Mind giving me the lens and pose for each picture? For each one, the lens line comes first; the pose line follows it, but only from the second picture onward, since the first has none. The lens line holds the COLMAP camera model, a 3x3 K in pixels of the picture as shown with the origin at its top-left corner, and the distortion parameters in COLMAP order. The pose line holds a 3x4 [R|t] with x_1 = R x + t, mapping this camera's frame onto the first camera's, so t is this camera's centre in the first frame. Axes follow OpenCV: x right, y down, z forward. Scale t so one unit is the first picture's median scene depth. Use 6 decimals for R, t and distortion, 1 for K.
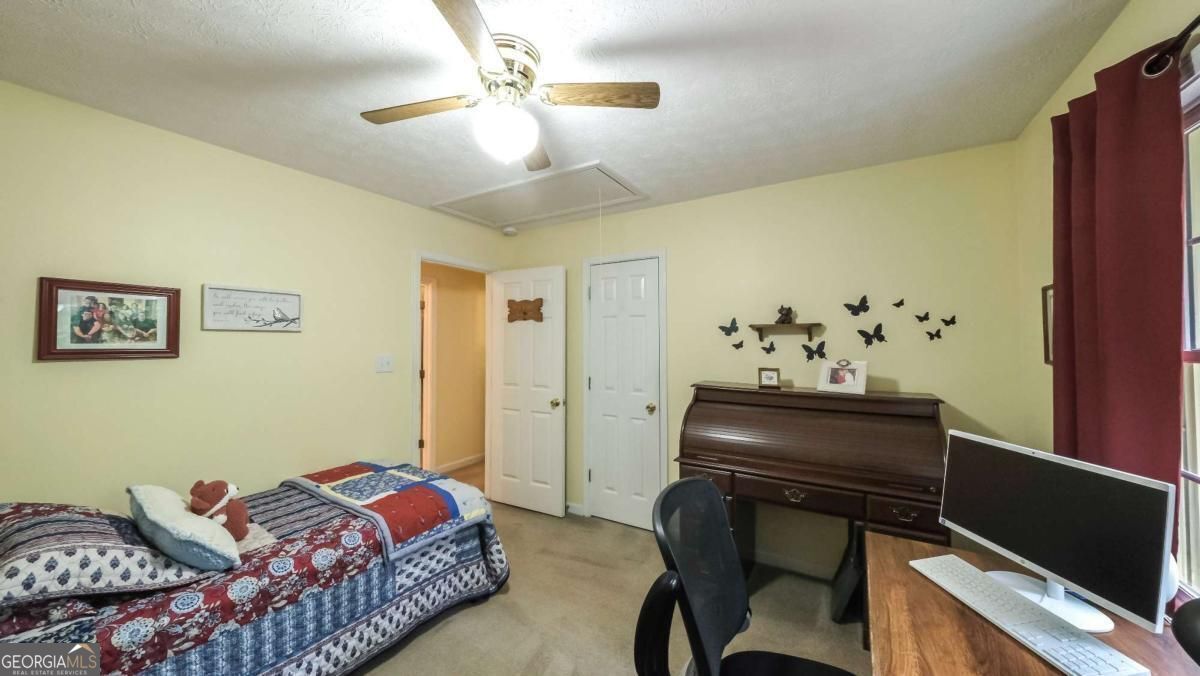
lens RADIAL K [[417.4, 0, 593.7], [0, 417.4, 332.2], [0, 0, 1]] dist [-0.006133, 0.000985]
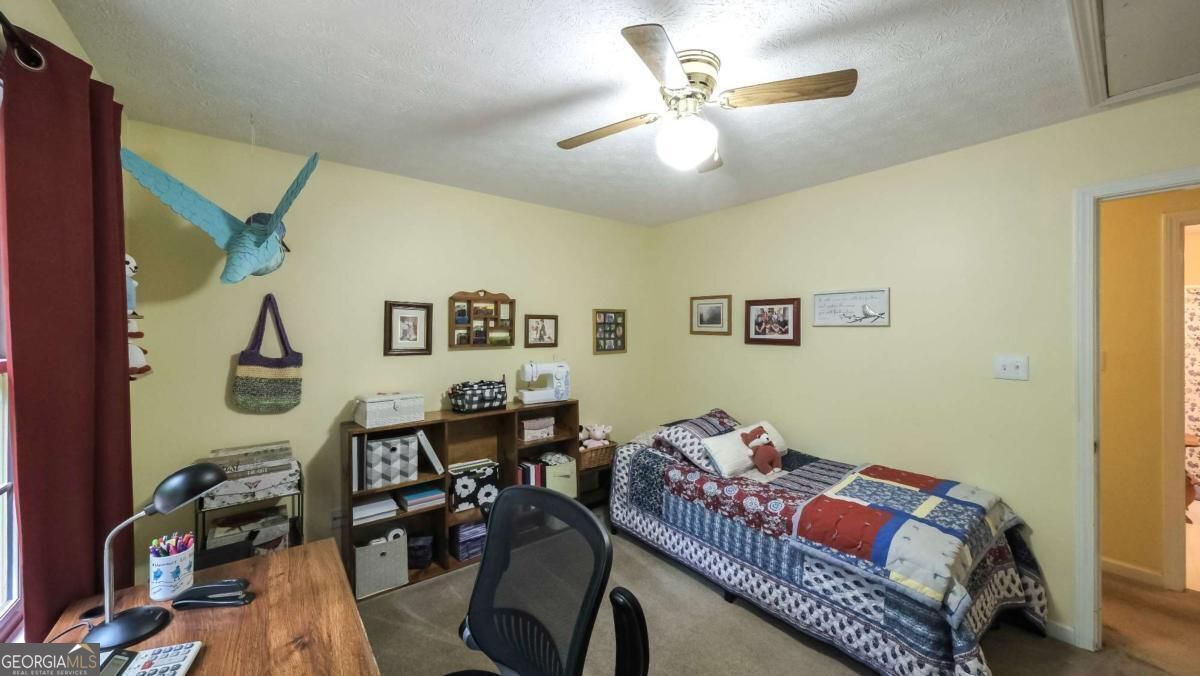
lens RADIAL K [[417.4, 0, 592.3], [0, 417.4, 337.7], [0, 0, 1]] dist [-0.006133, 0.000985]
pose [[-0.325511, 0.020167, -0.945323, 0.625971], [0.017357, 0.999732, 0.015351, -0.001684], [0.945379, -0.011411, -0.325773, 0.825594]]
